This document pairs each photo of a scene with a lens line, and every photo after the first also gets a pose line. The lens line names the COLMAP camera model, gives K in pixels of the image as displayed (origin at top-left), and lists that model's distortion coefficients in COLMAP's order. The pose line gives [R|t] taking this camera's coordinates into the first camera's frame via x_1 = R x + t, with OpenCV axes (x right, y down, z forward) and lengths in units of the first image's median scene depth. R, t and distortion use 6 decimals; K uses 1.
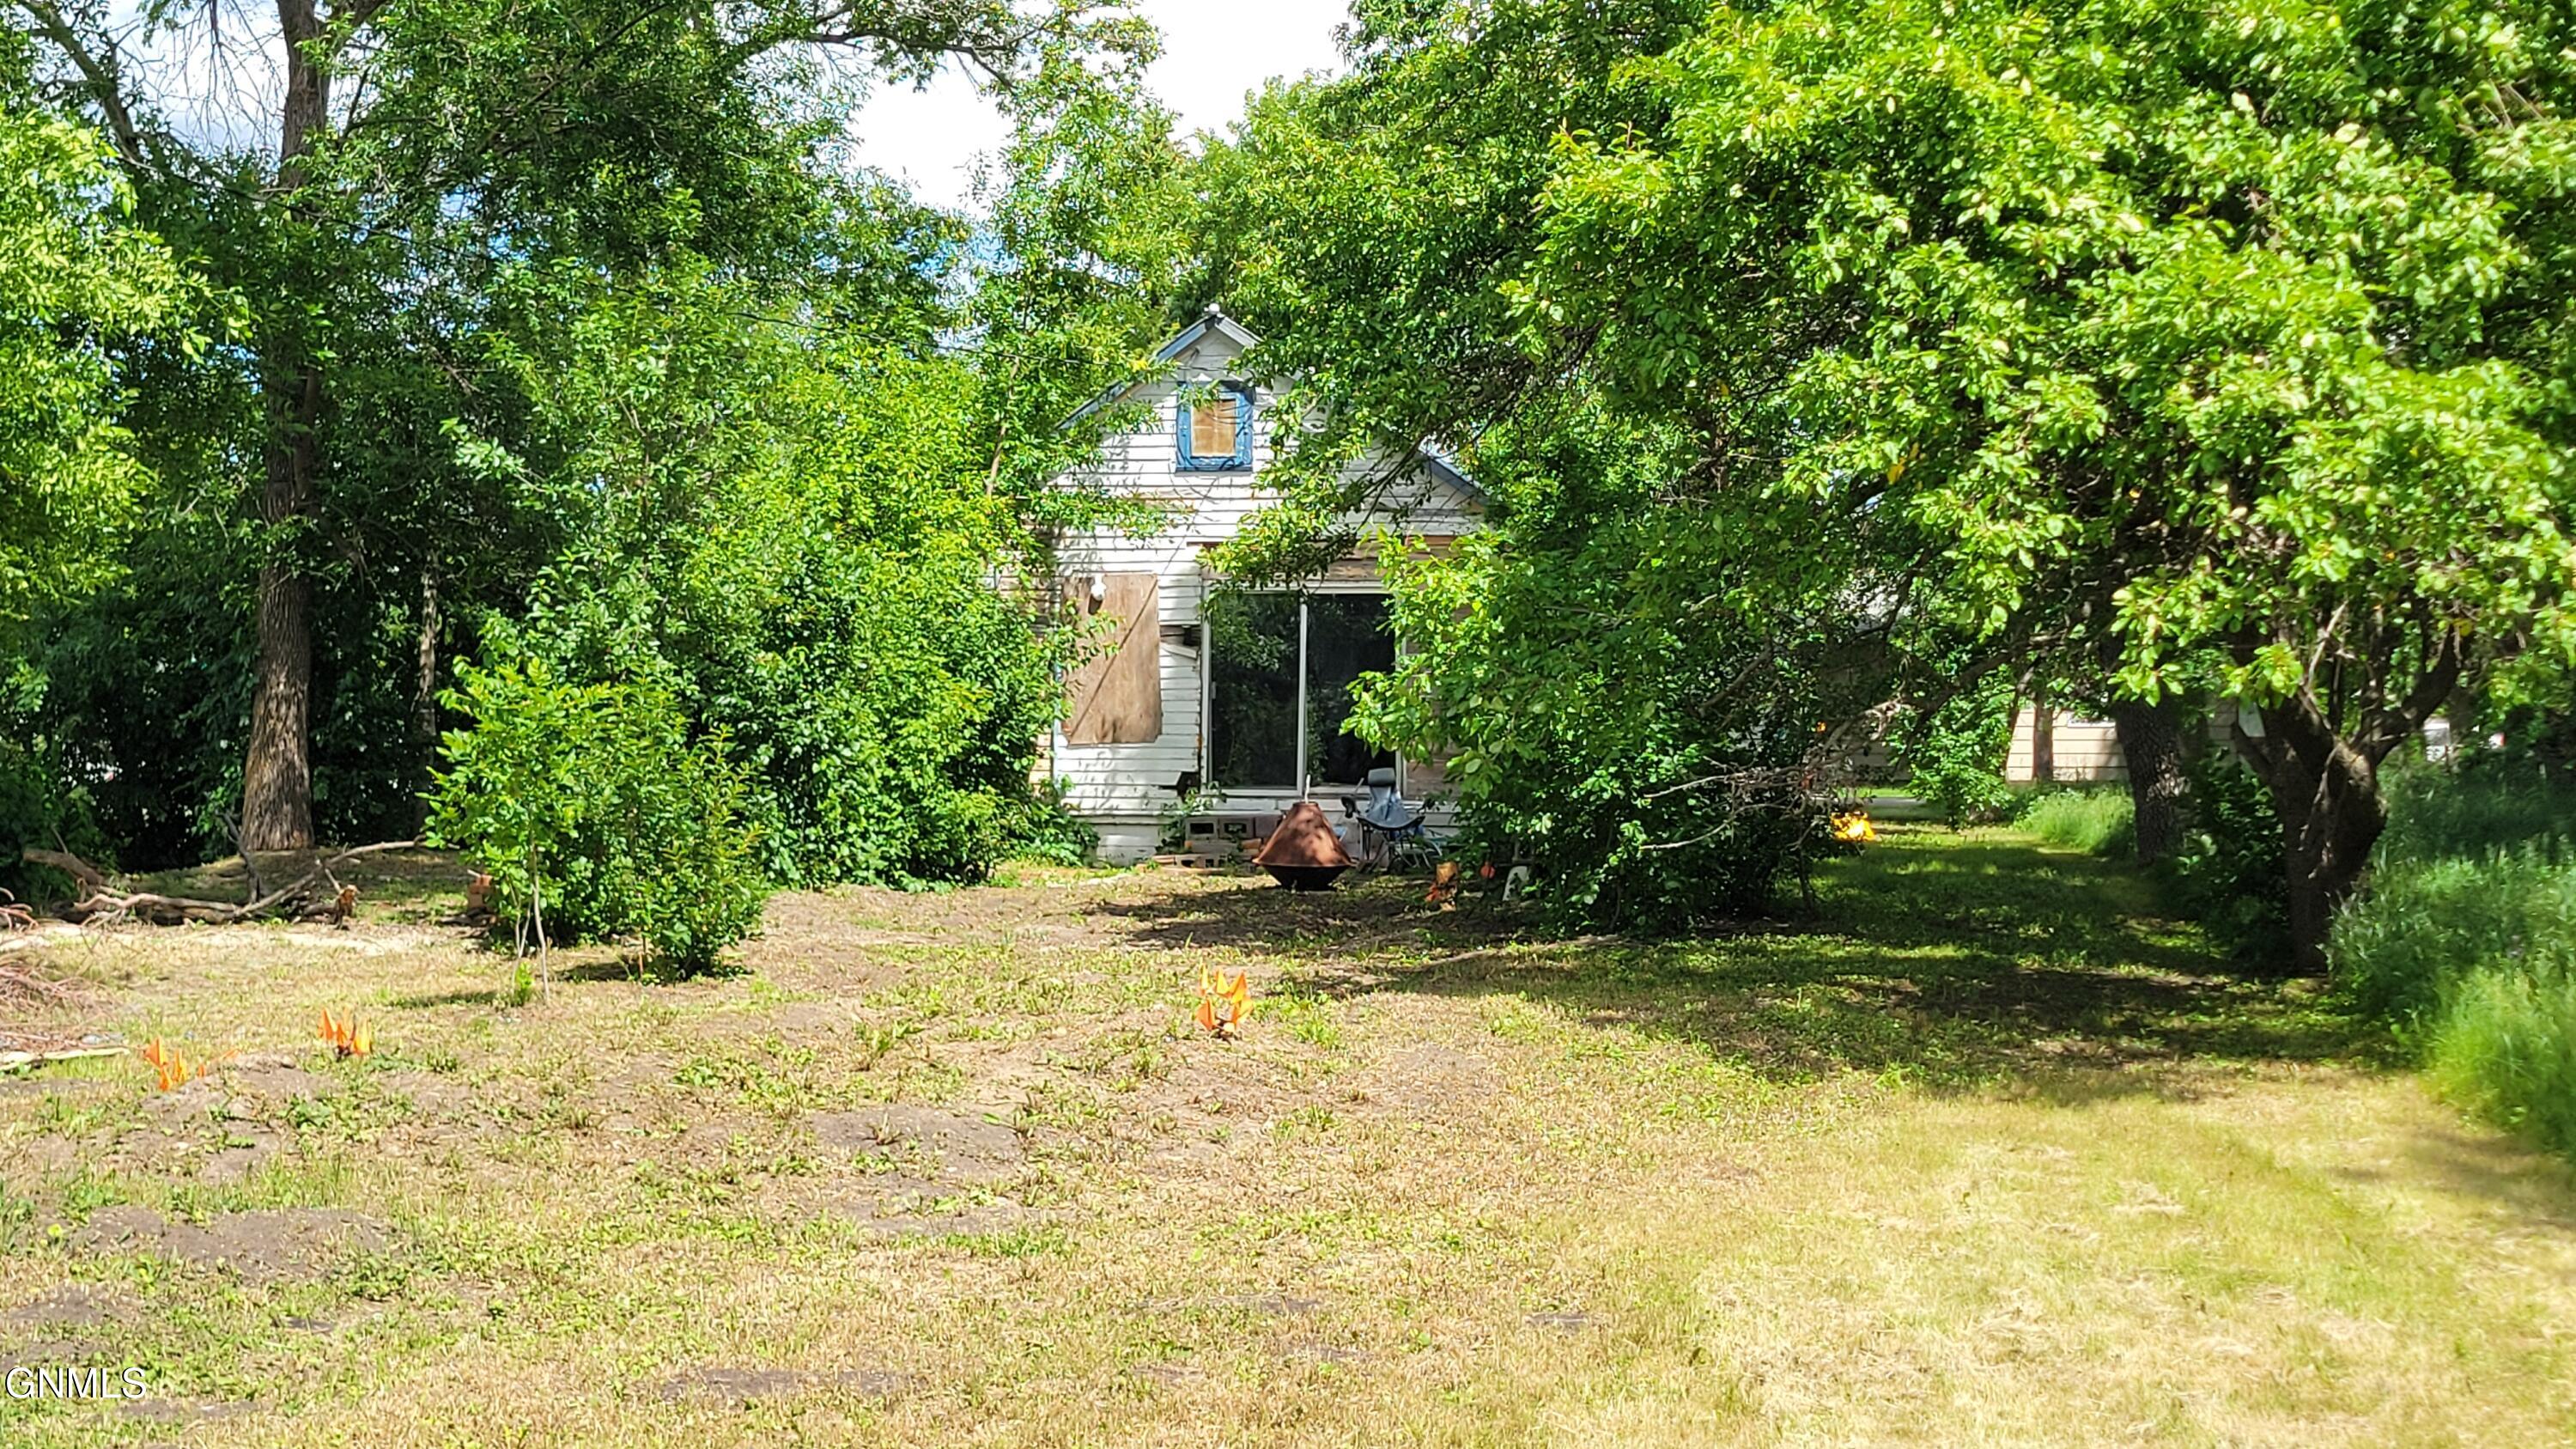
lens RADIAL K [[3409.8, 0, 1229.5], [0, 3409.8, 727.8], [0, 0, 1]] dist [0.112813, -0.390582]
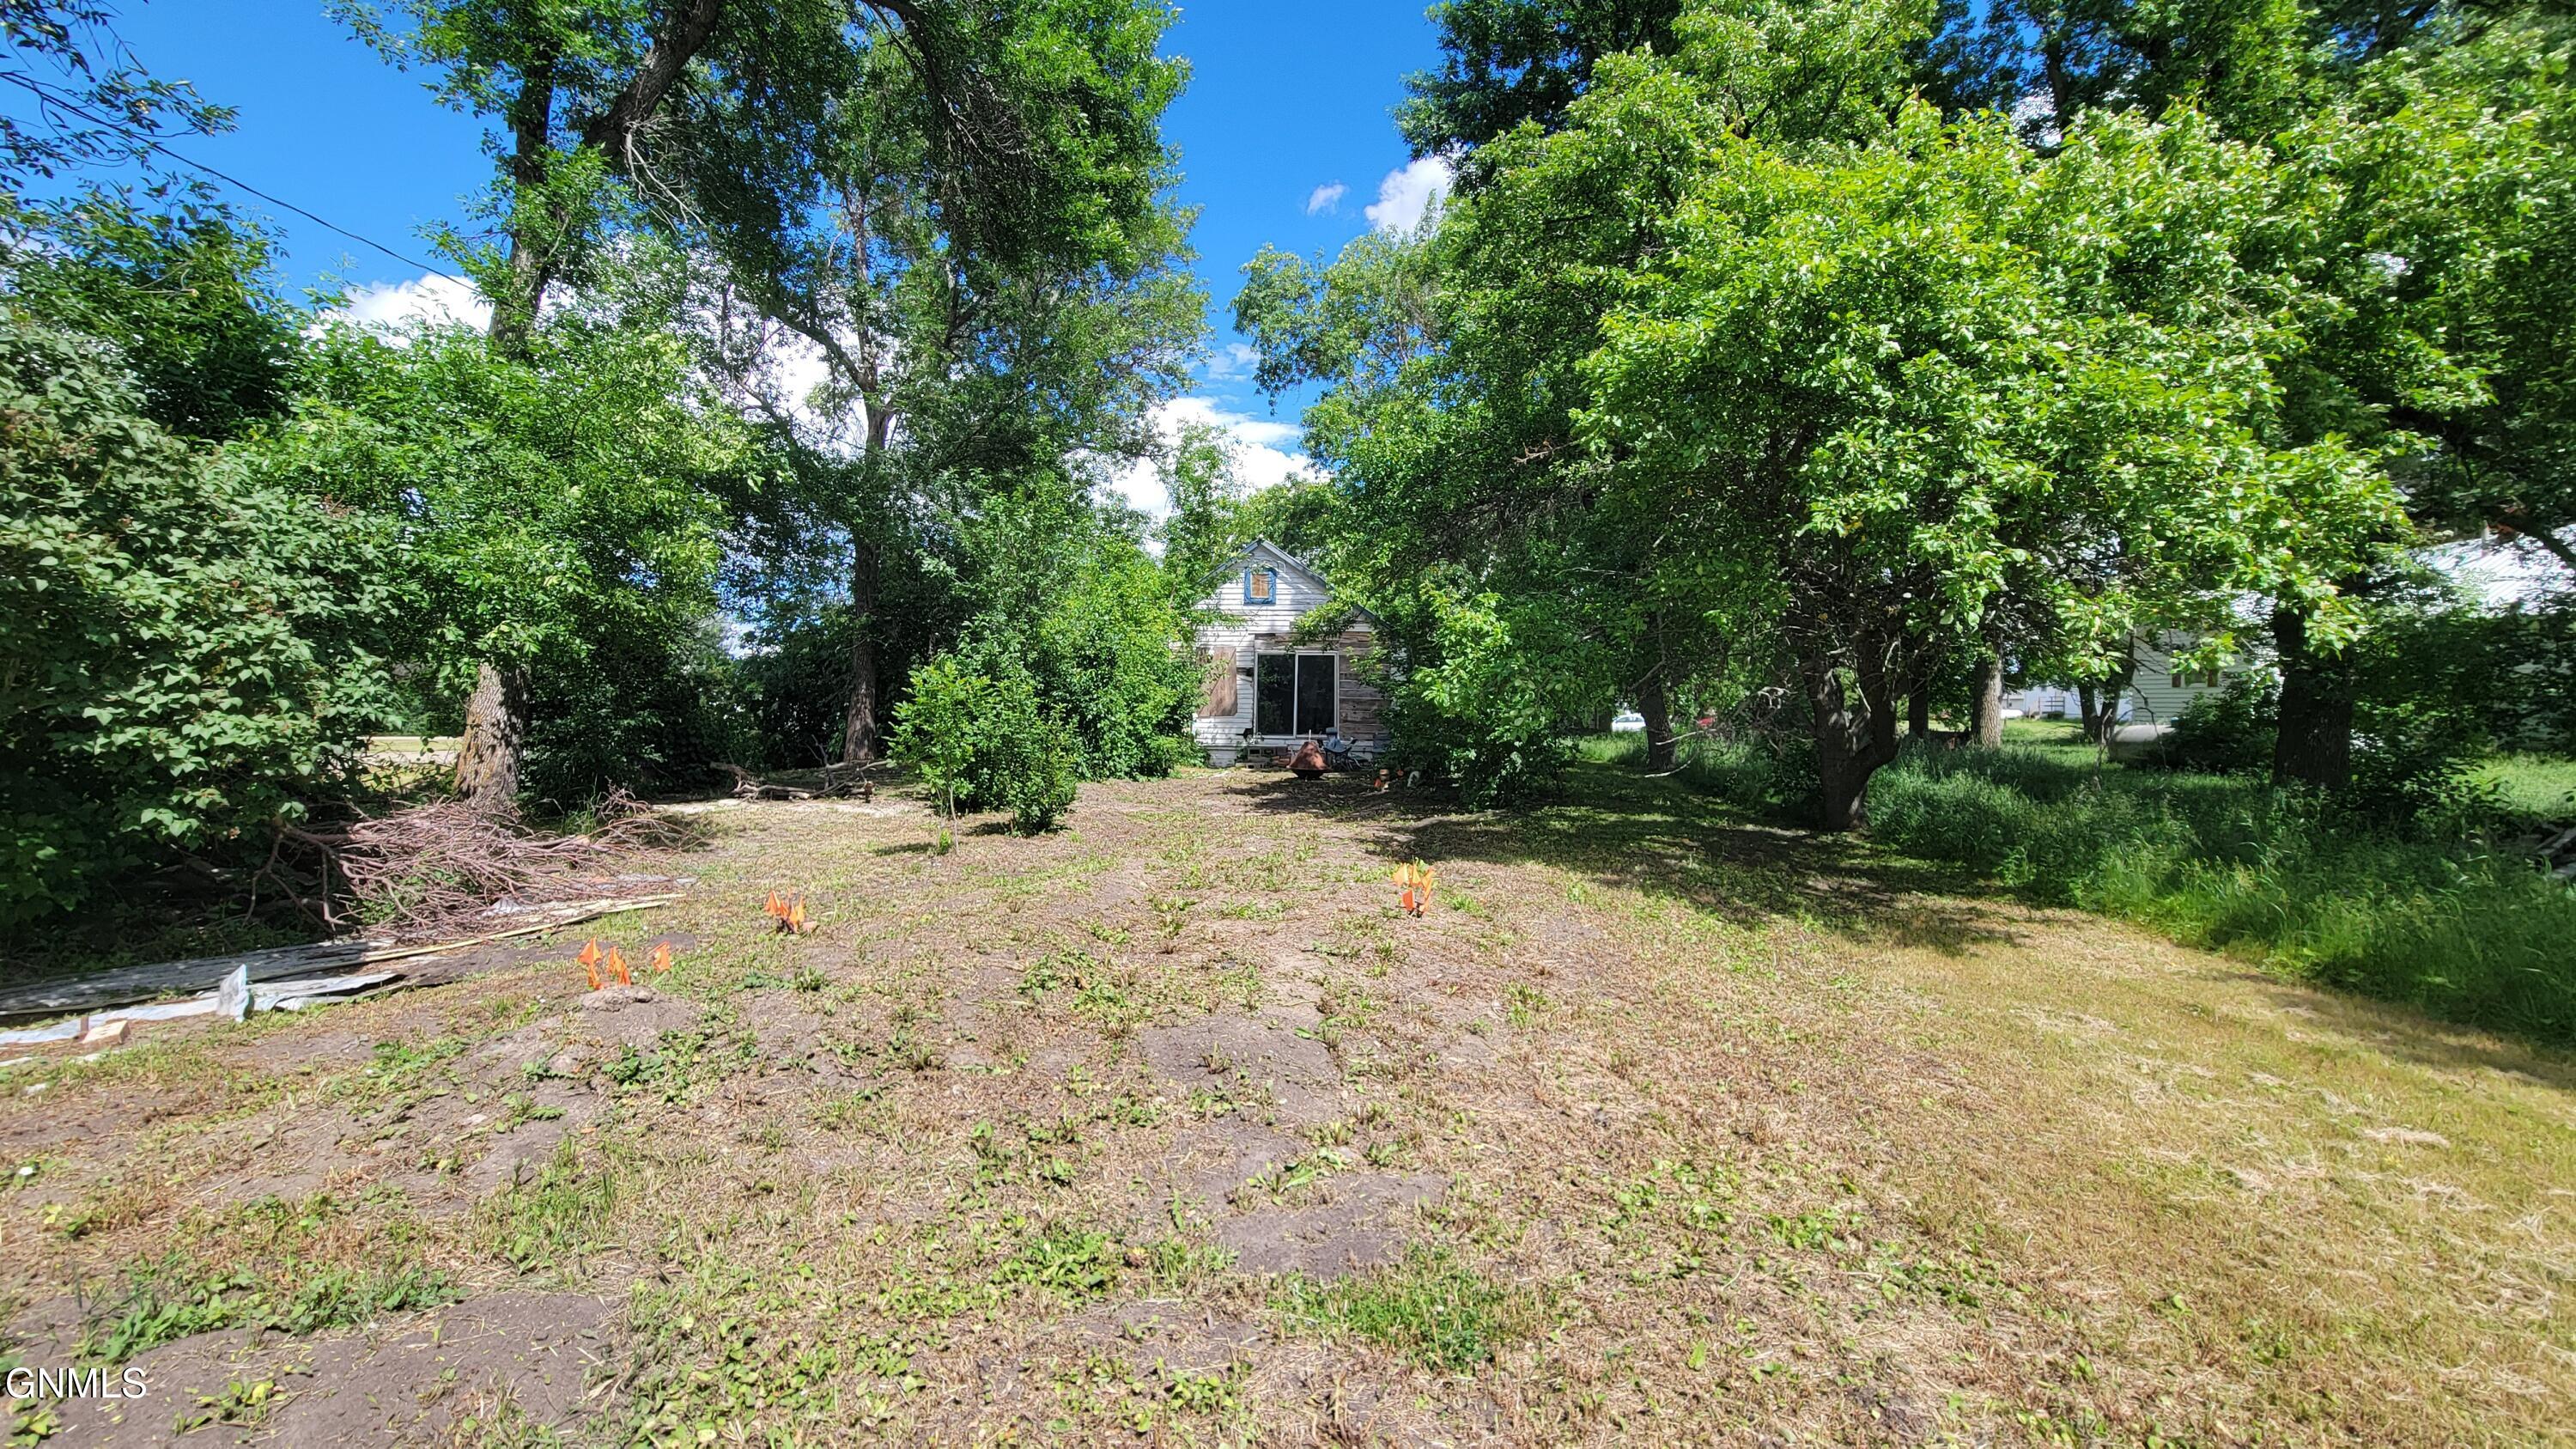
lens RADIAL K [[1049.0, 0, 1288.0], [0, 1049.0, 724.5], [0, 0, 1]] dist [0.001118, -0.002901]
pose [[0.997236, 0.005140, 0.074120, -0.056011], [-0.005739, 0.999953, 0.007866, 0.005946], [-0.074076, -0.008270, 0.997218, 0.365386]]
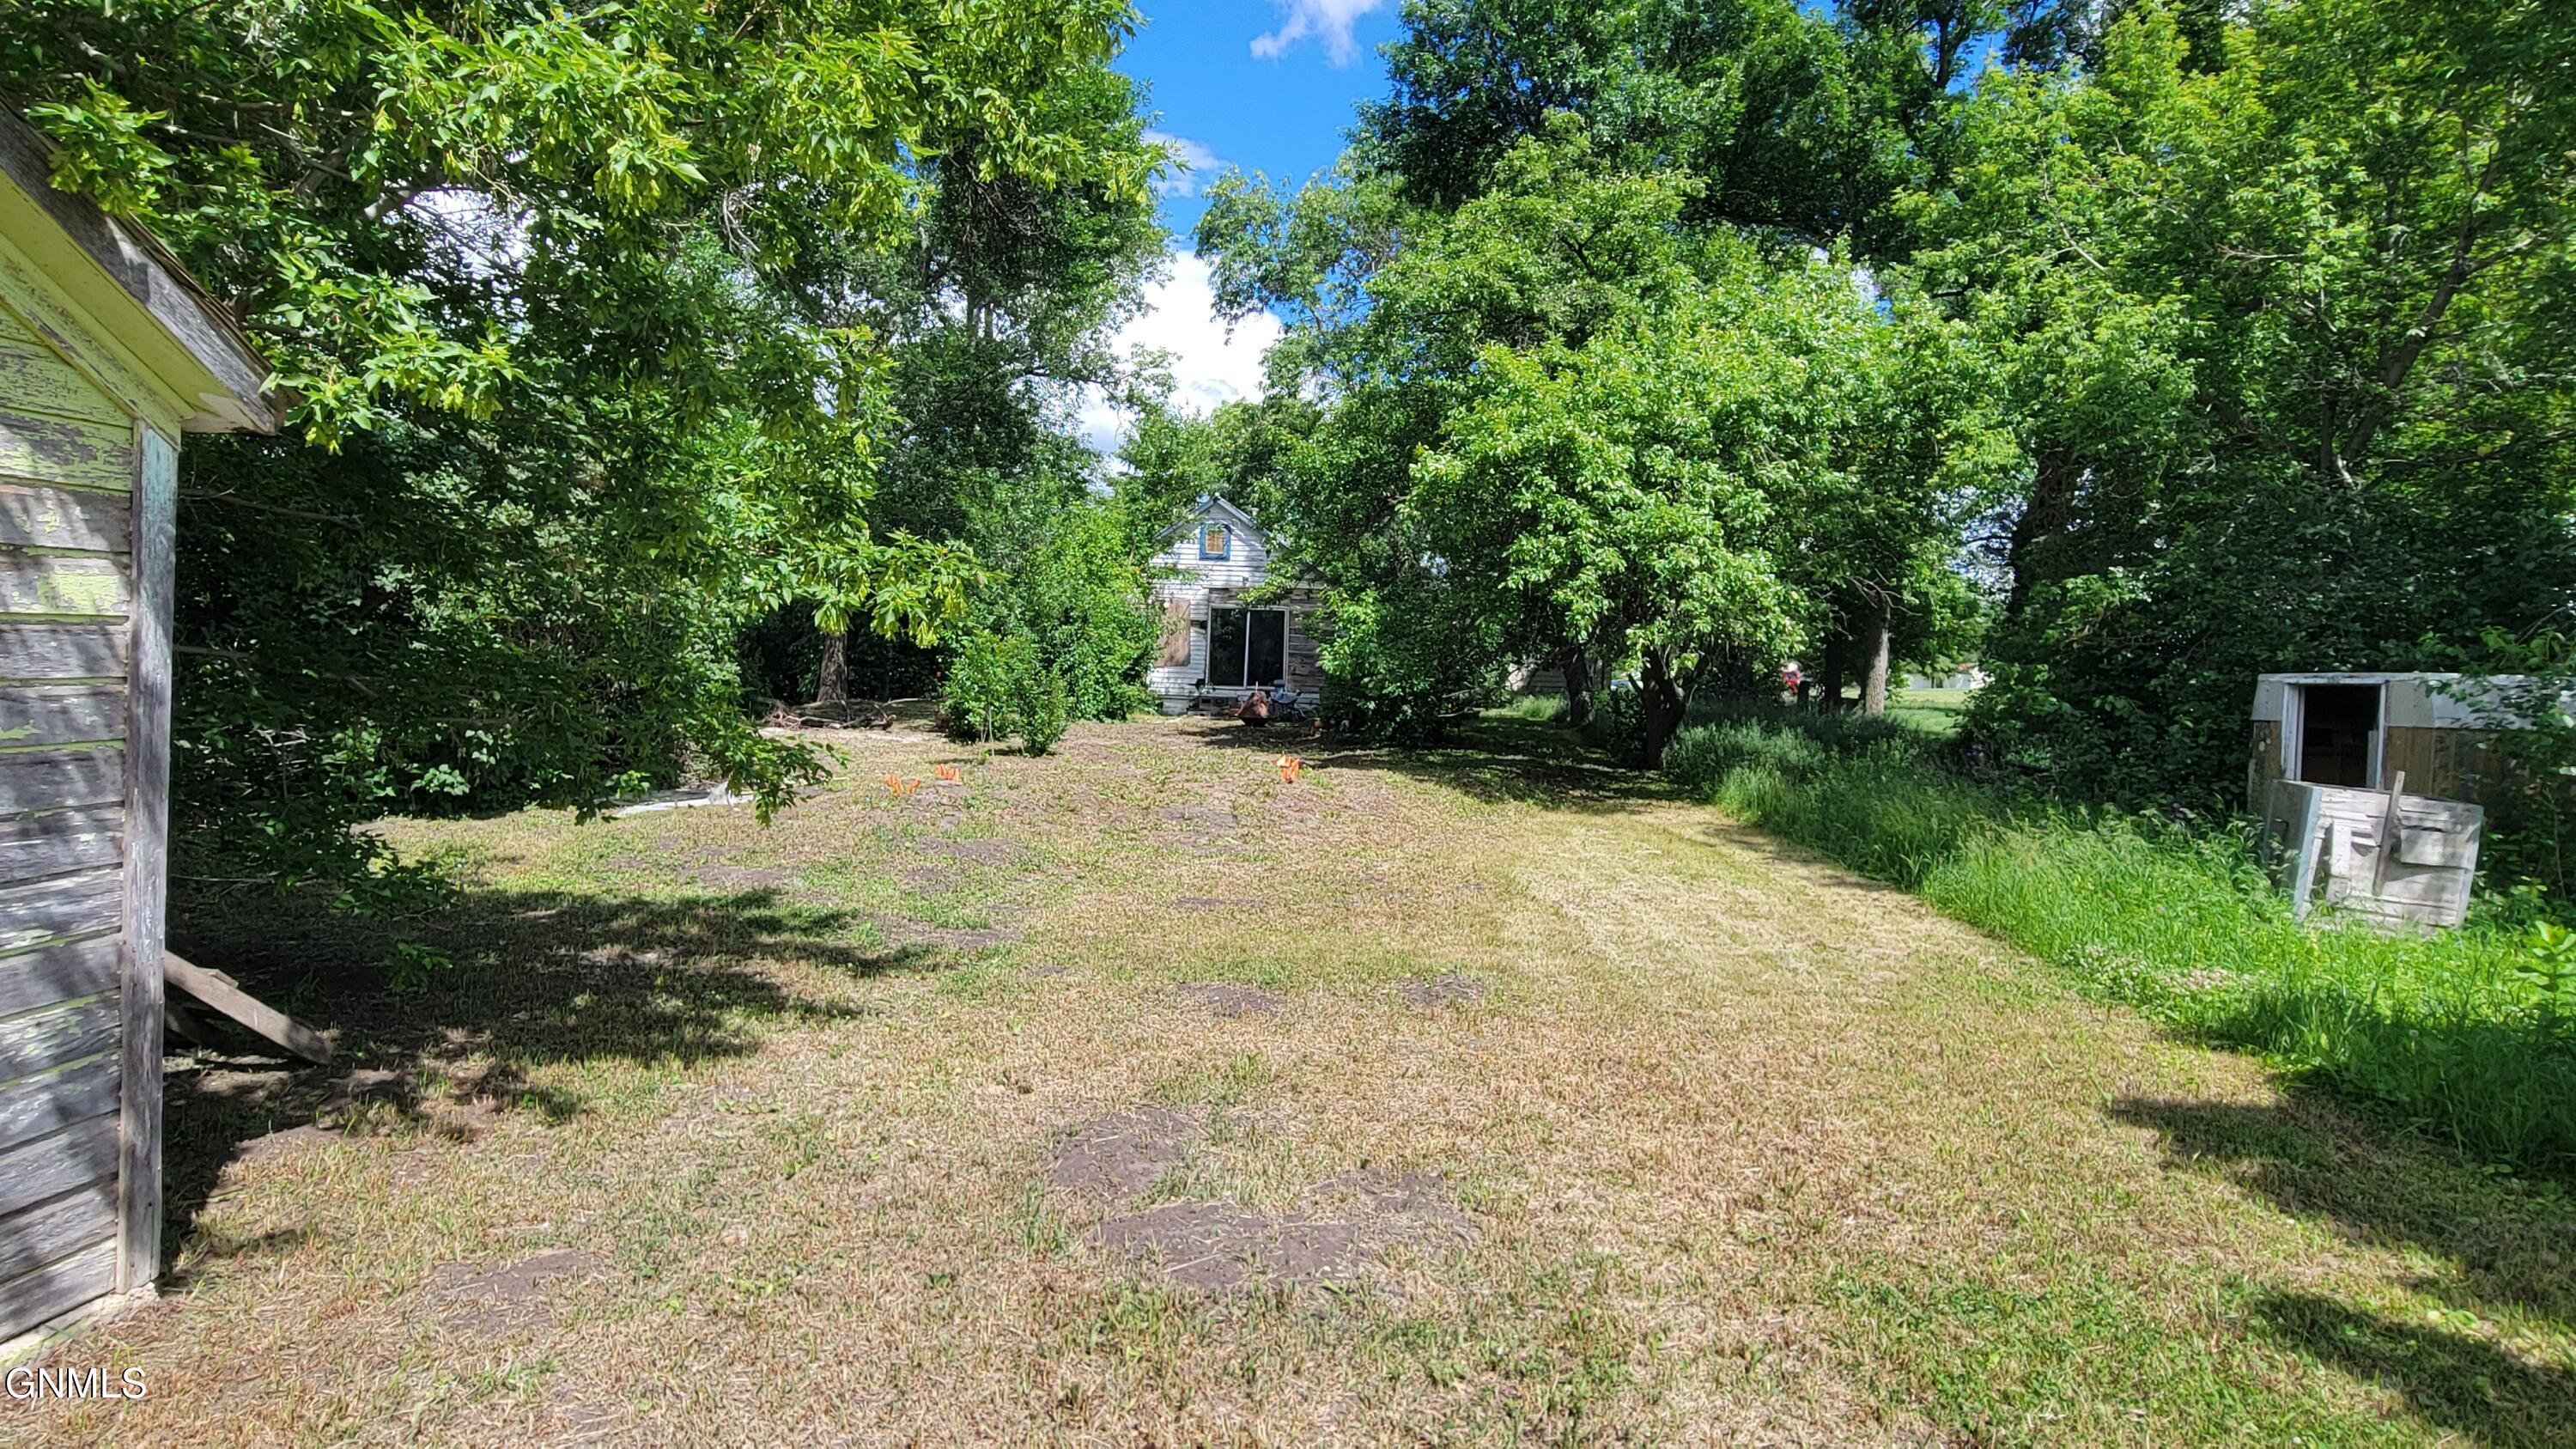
lens RADIAL K [[1392.4, 0, 1288.8], [0, 1392.4, 726.2], [0, 0, 1]] dist [-0.000414, 0.000093]
pose [[0.994467, 0.027415, 0.101413, -0.072522], [-0.032223, 0.998418, 0.046081, -0.002303], [-0.099989, -0.049094, 0.993777, -0.046307]]
